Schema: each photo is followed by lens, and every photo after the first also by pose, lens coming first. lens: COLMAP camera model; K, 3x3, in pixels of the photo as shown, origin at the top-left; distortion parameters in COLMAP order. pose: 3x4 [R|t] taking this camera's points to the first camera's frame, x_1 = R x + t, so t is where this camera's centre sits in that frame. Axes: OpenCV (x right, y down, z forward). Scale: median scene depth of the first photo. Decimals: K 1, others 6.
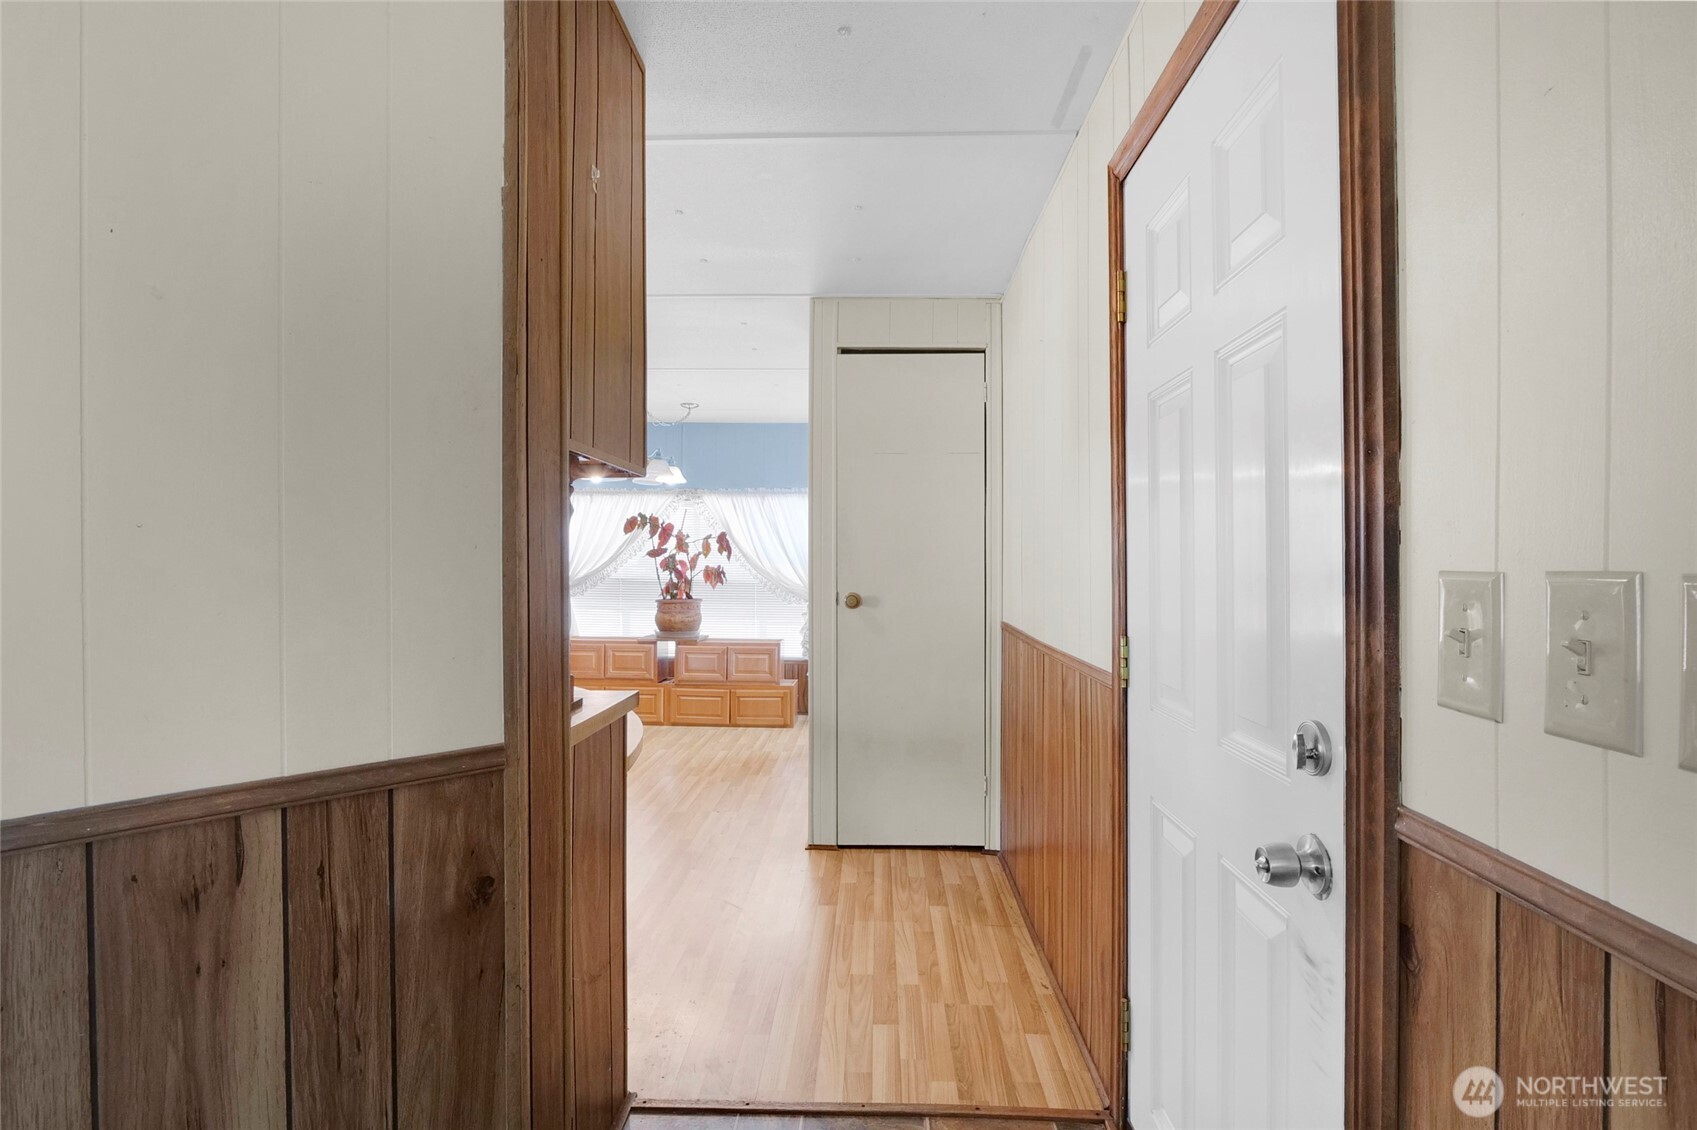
lens RADIAL K [[807.3, 0, 848.5], [0, 807.3, 565.0], [0, 0, 1]] dist [-0.024103, -0.000030]
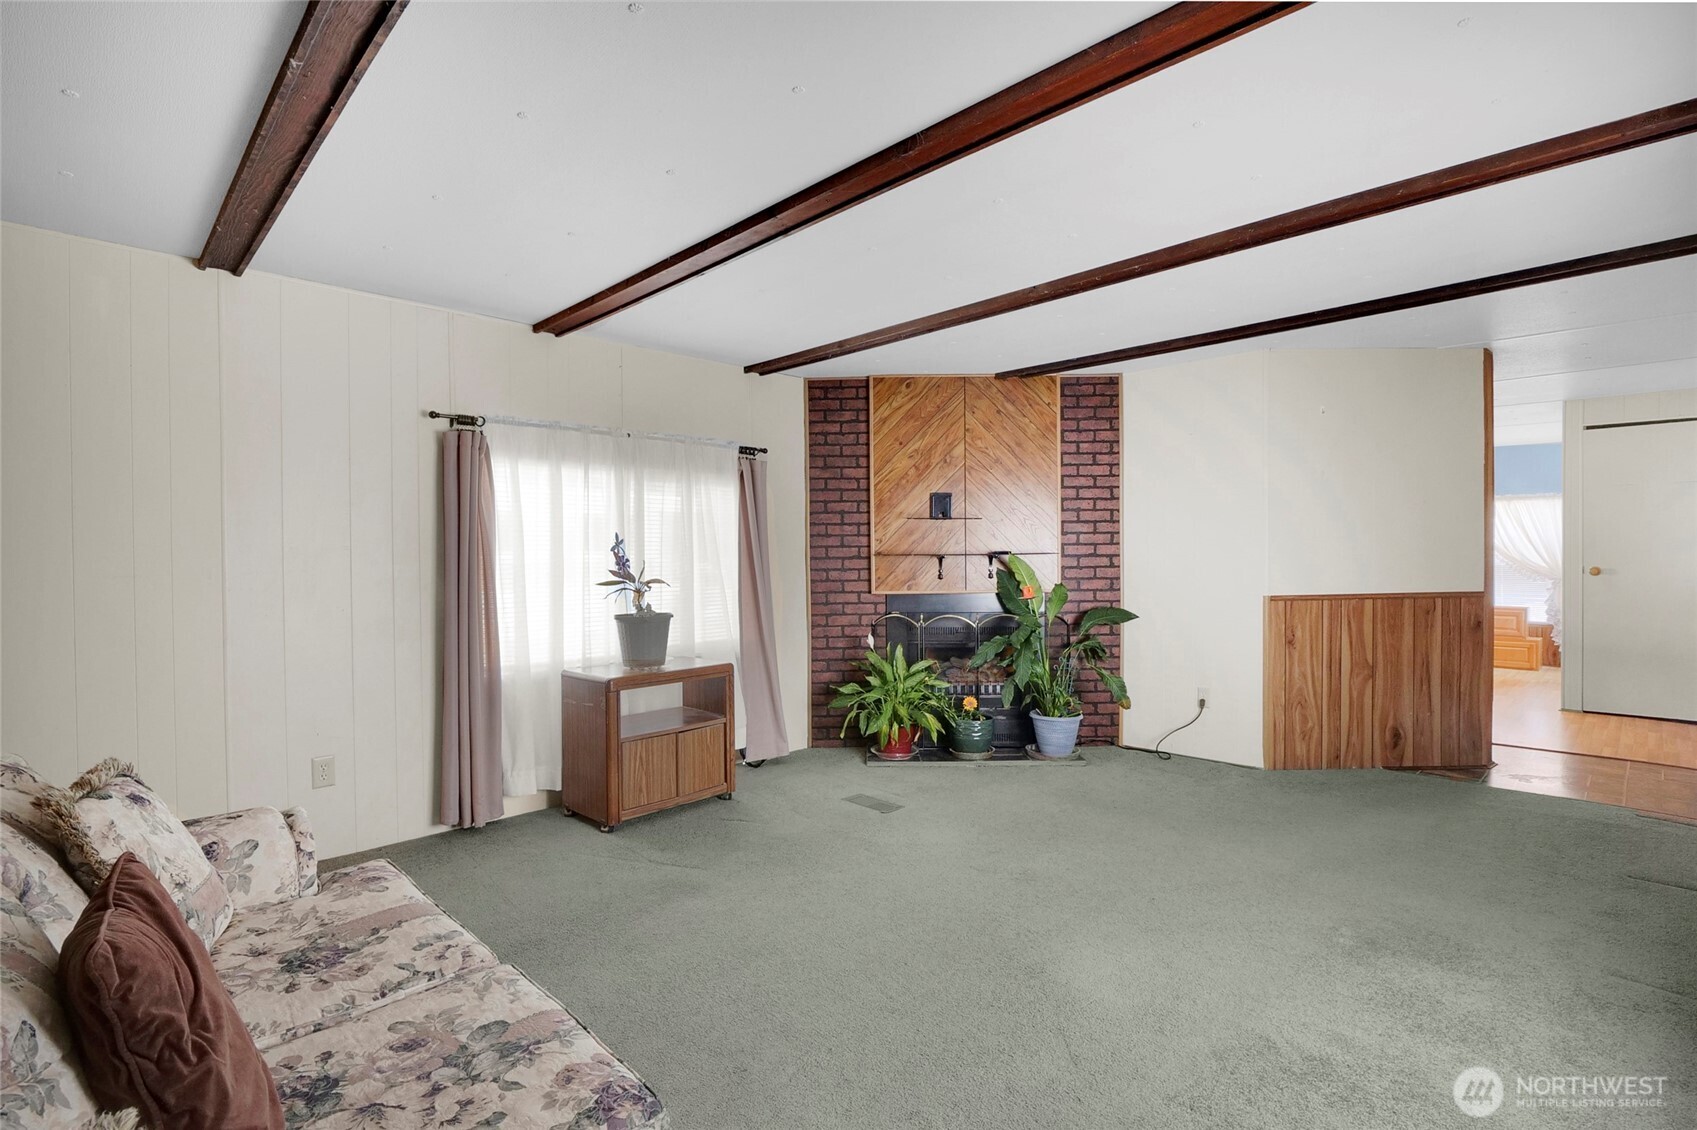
lens RADIAL K [[807.3, 0, 848.5], [0, 807.3, 565.0], [0, 0, 1]] dist [-0.024103, -0.000030]
pose [[0.725618, 0.004056, -0.688086, 0.009831], [0.003602, 0.999947, 0.009693, 0.009583], [0.688089, -0.009512, 0.725564, -1.461415]]
